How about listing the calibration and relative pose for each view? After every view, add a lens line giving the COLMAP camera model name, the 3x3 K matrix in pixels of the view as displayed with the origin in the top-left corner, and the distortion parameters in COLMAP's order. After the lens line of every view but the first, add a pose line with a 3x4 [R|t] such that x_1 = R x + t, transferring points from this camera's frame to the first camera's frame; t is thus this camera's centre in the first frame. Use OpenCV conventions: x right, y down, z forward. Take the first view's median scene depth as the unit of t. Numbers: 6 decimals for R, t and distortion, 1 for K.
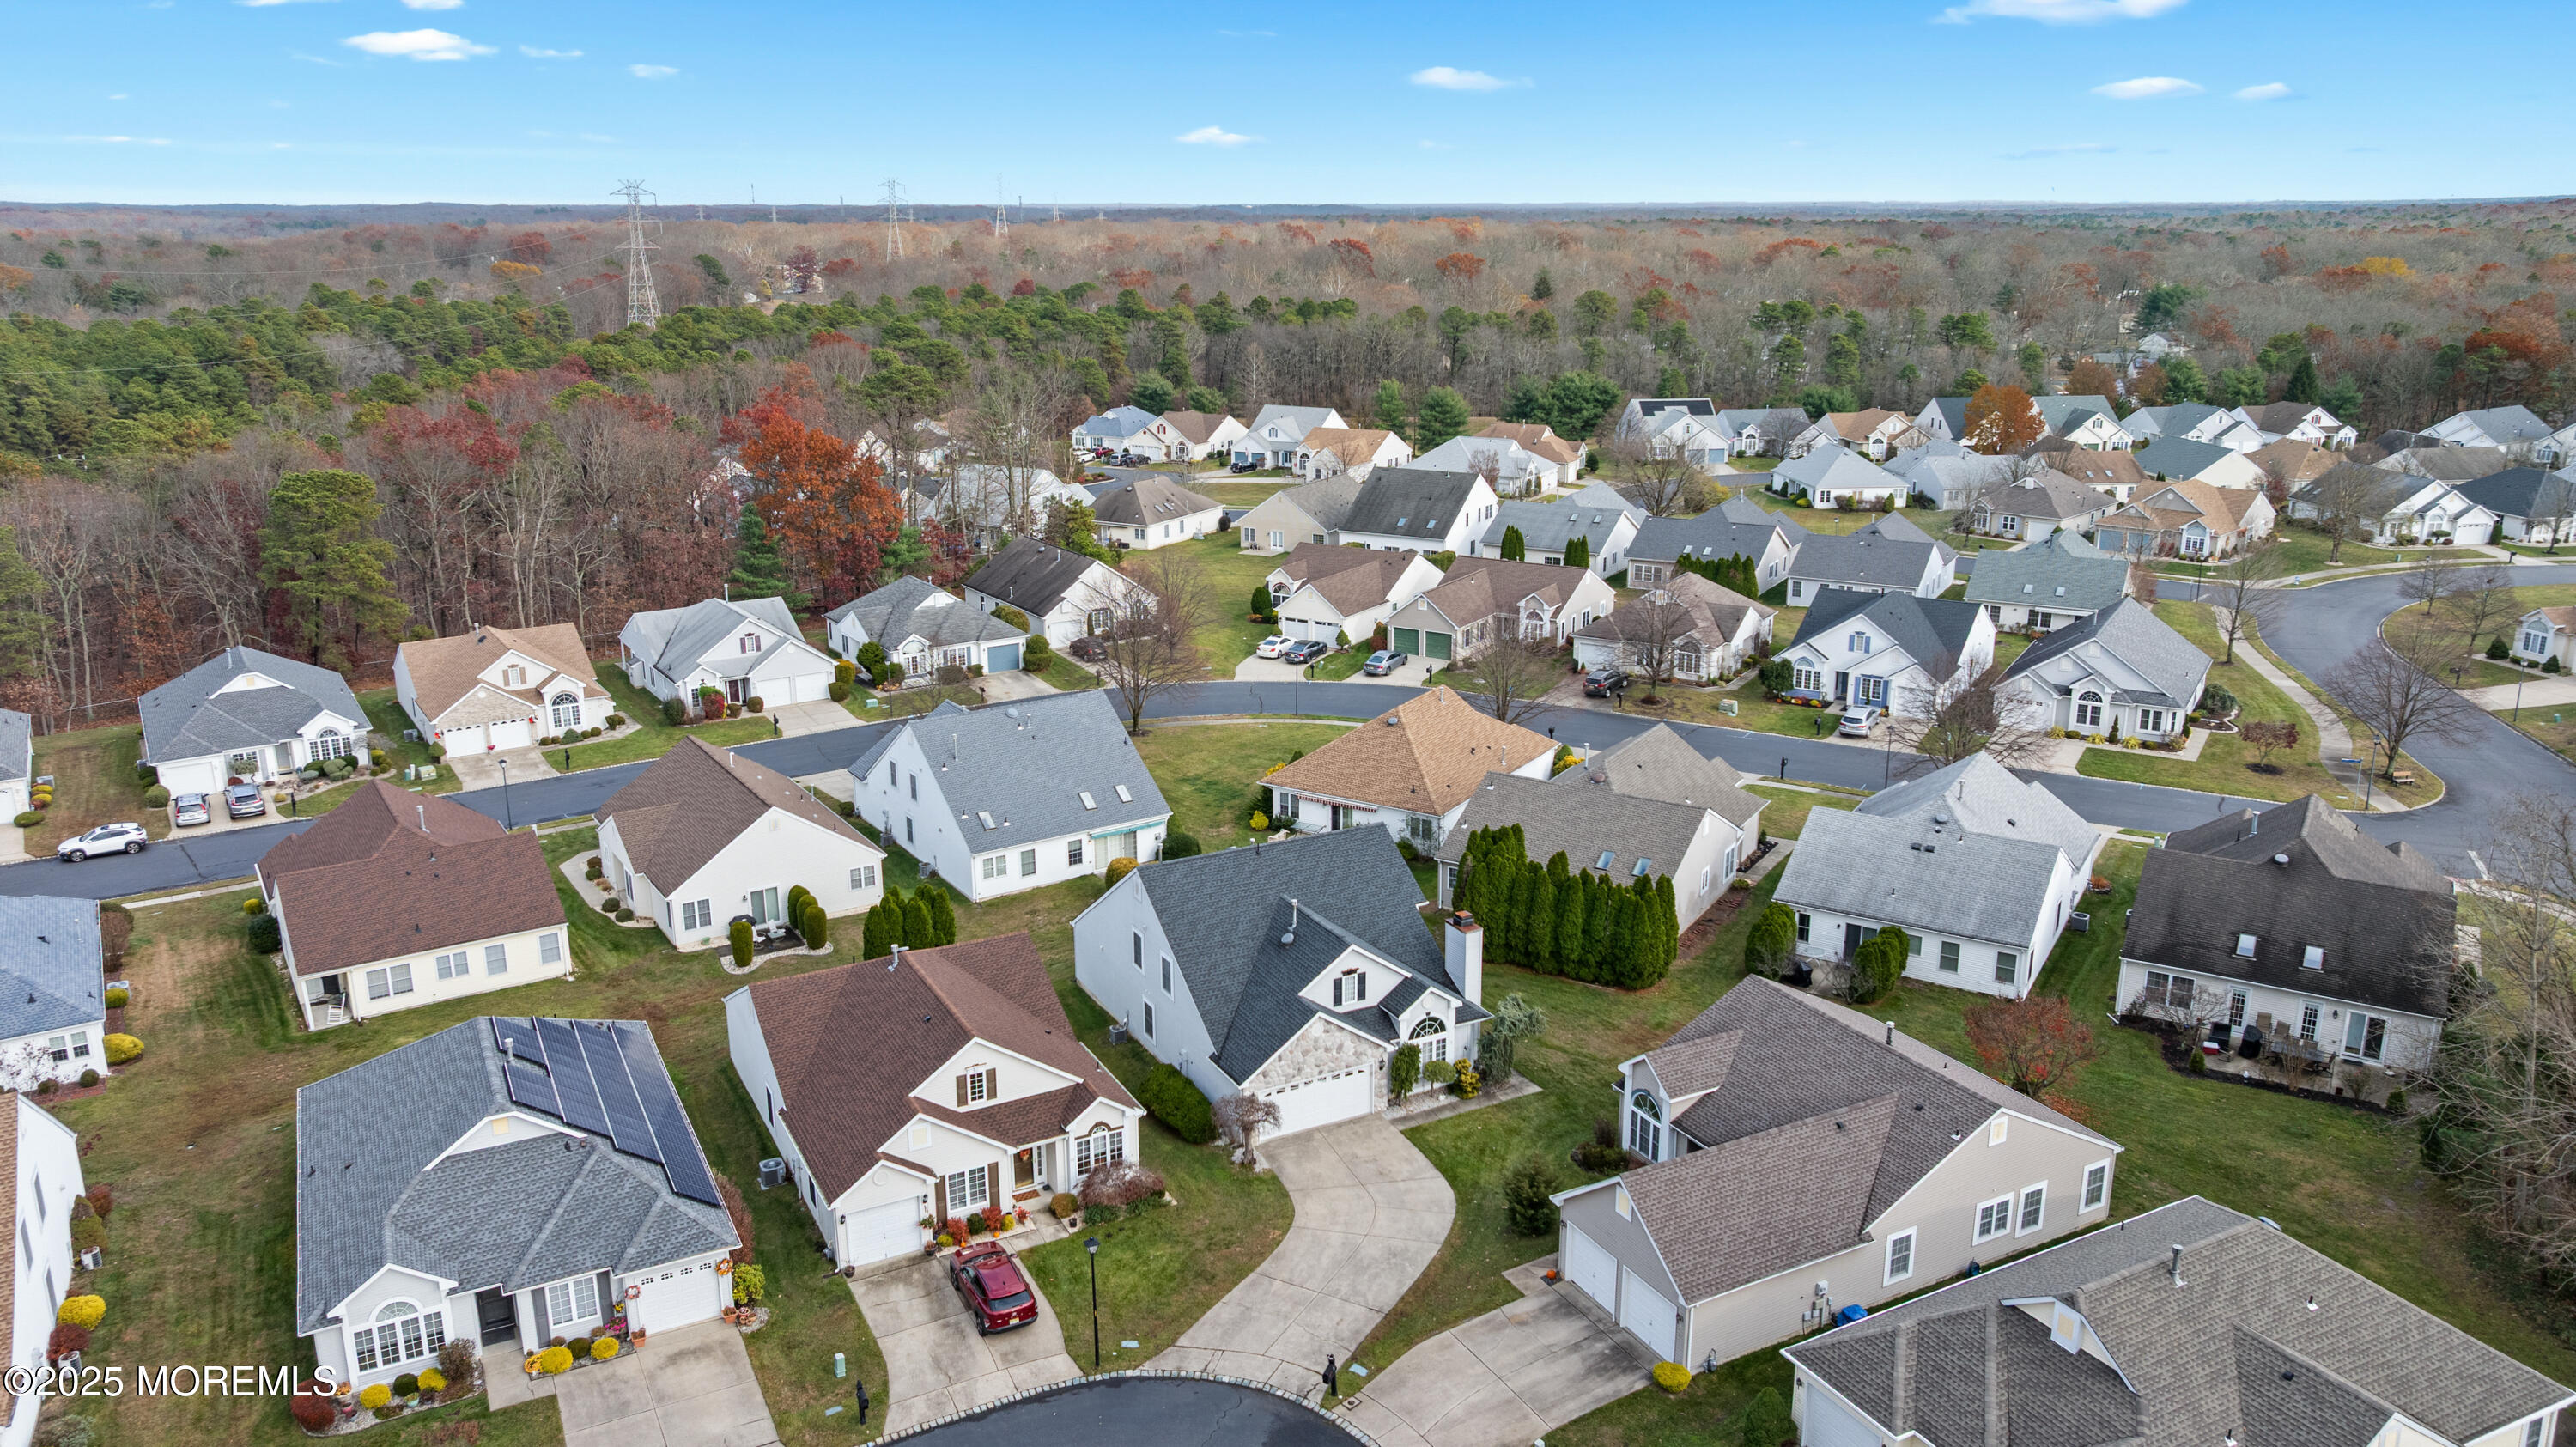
lens RADIAL K [[1858.4, 0, 1288.0], [0, 1858.4, 723.5], [0, 0, 1]] dist [-0.009232, -0.008373]
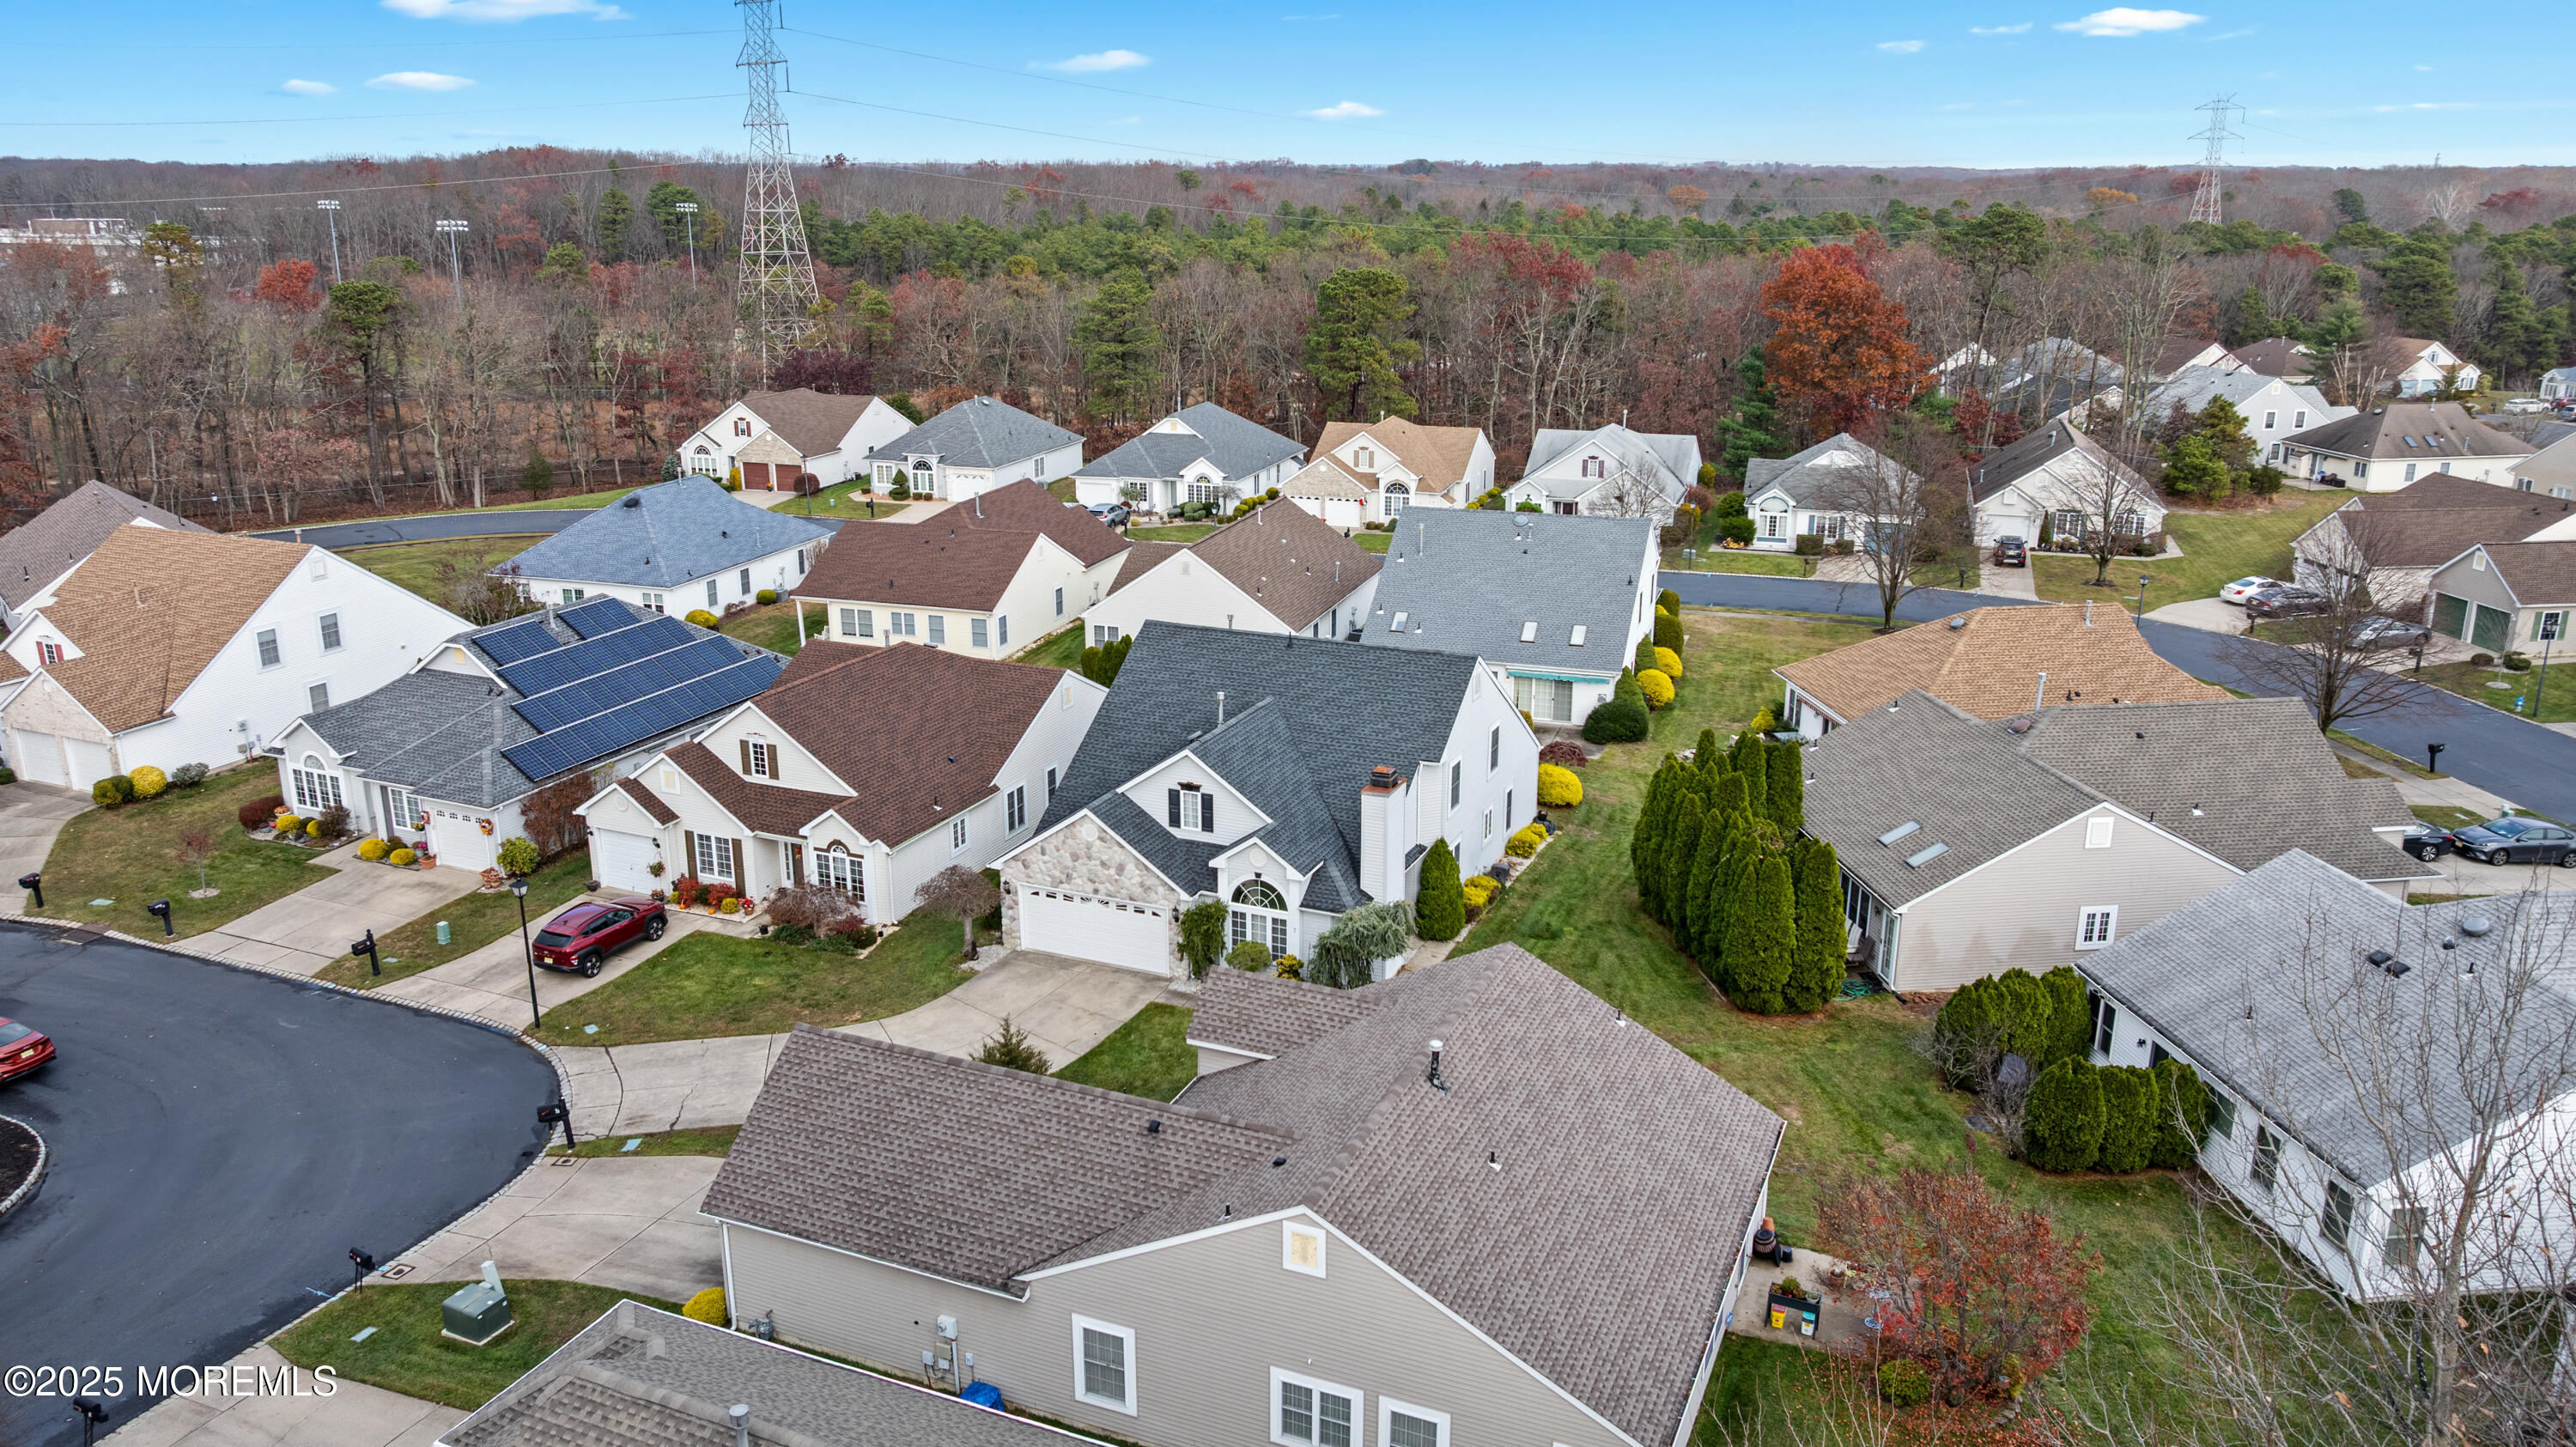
lens RADIAL K [[1843.7, 0, 1288.0], [0, 1843.7, 723.5], [0, 0, 1]] dist [0.005082, 0.000651]
pose [[0.622178, 0.229233, -0.748563, 0.601518], [-0.218959, 0.968965, 0.114736, 0.014855], [0.751633, 0.092519, 0.653061, 0.534964]]
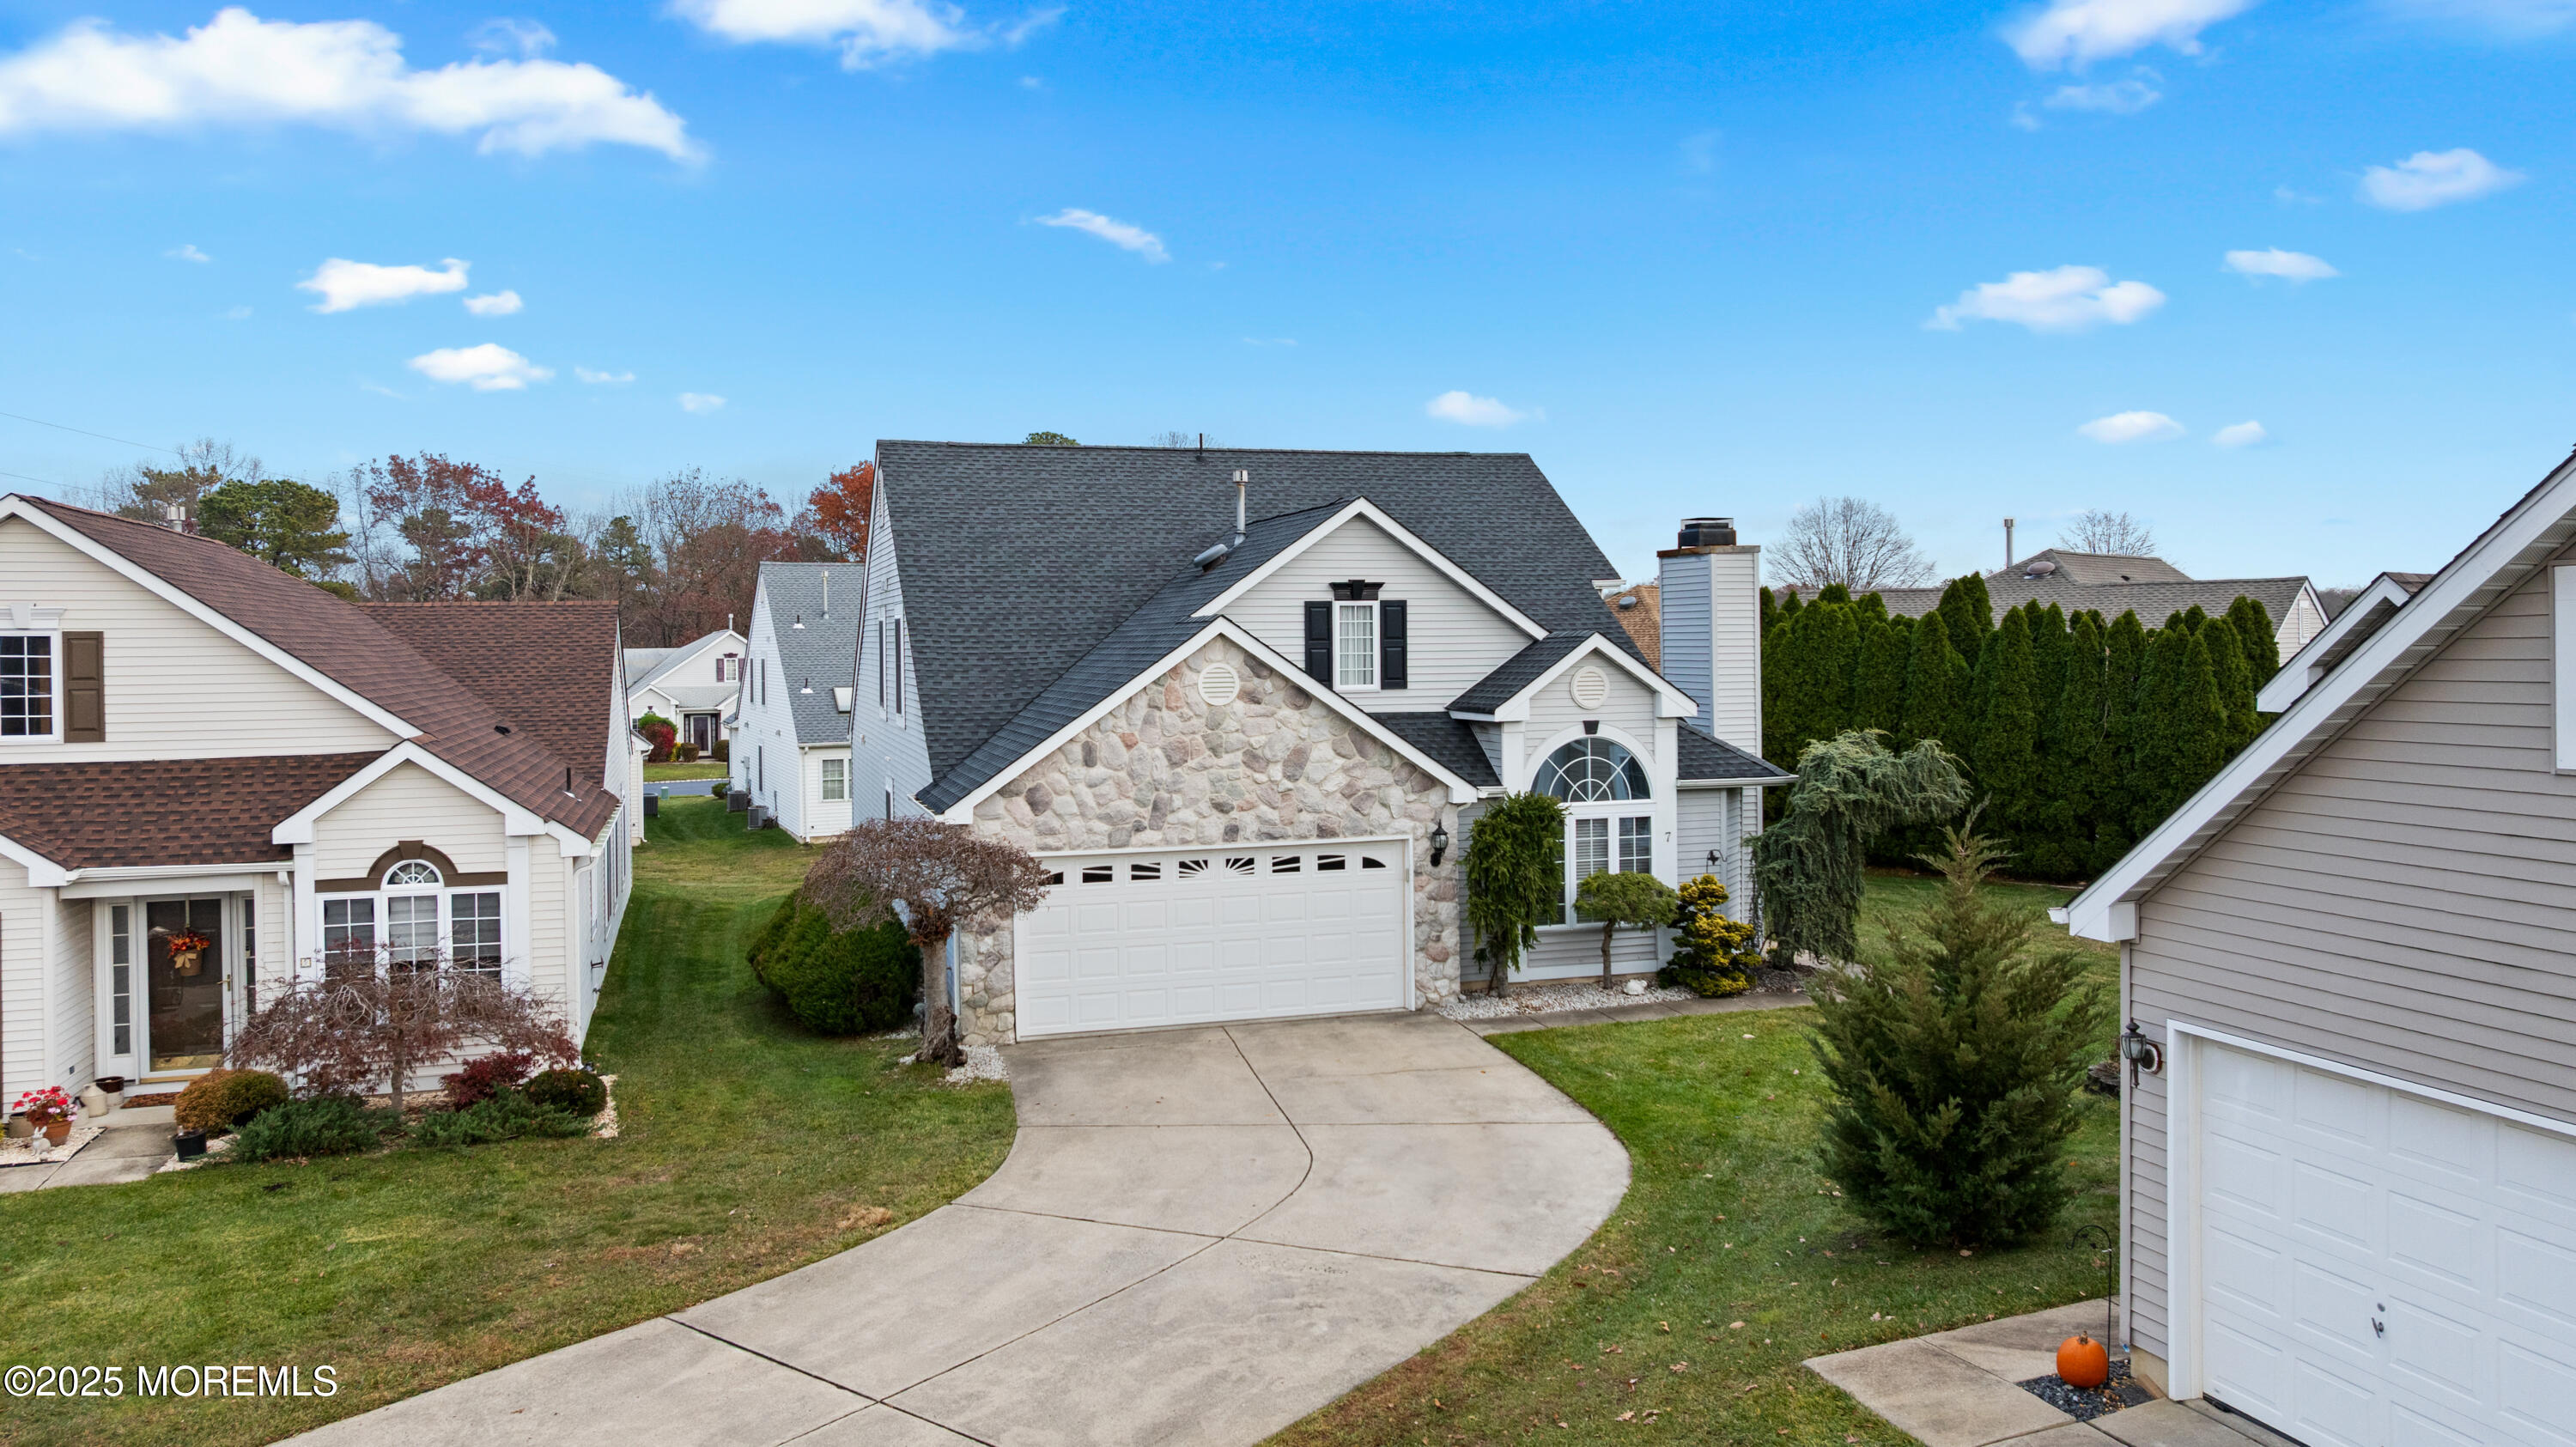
lens RADIAL K [[1858.4, 0, 1288.0], [0, 1858.4, 723.5], [0, 0, 1]] dist [-0.009232, -0.008373]
pose [[0.983313, 0.000459, -0.181922, 0.082351], [-0.043072, 0.972153, -0.230357, 0.234388], [0.176750, 0.234348, 0.955950, 0.667484]]
